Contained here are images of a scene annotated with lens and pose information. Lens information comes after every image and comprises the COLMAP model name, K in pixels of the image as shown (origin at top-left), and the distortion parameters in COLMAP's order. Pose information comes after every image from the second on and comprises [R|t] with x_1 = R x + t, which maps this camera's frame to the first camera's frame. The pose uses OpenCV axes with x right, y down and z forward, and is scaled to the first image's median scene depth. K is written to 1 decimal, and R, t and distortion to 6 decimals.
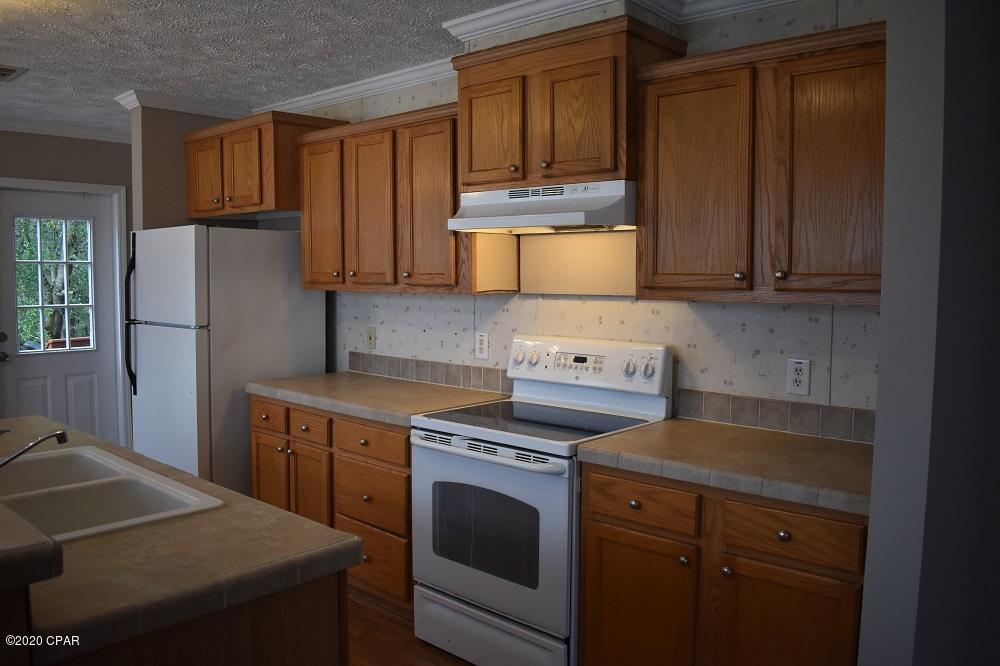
lens RADIAL K [[777.2, 0, 498.9], [0, 777.2, 333.6], [0, 0, 1]] dist [-0.103491, 0.024750]
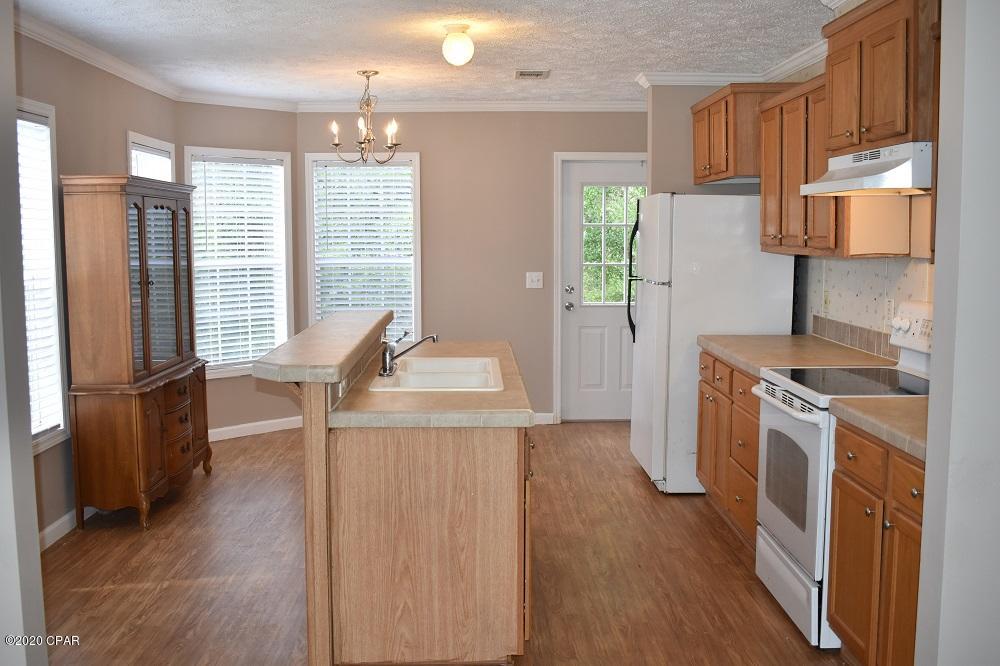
lens RADIAL K [[946.2, 0, 494.5], [0, 946.2, 329.2], [0, 0, 1]] dist [-0.081676, 0.000000]
pose [[0.689647, 0.064849, -0.721237, 0.522674], [-0.047616, 0.997888, 0.044193, 0.010477], [0.722579, 0.003865, 0.691278, -0.166006]]
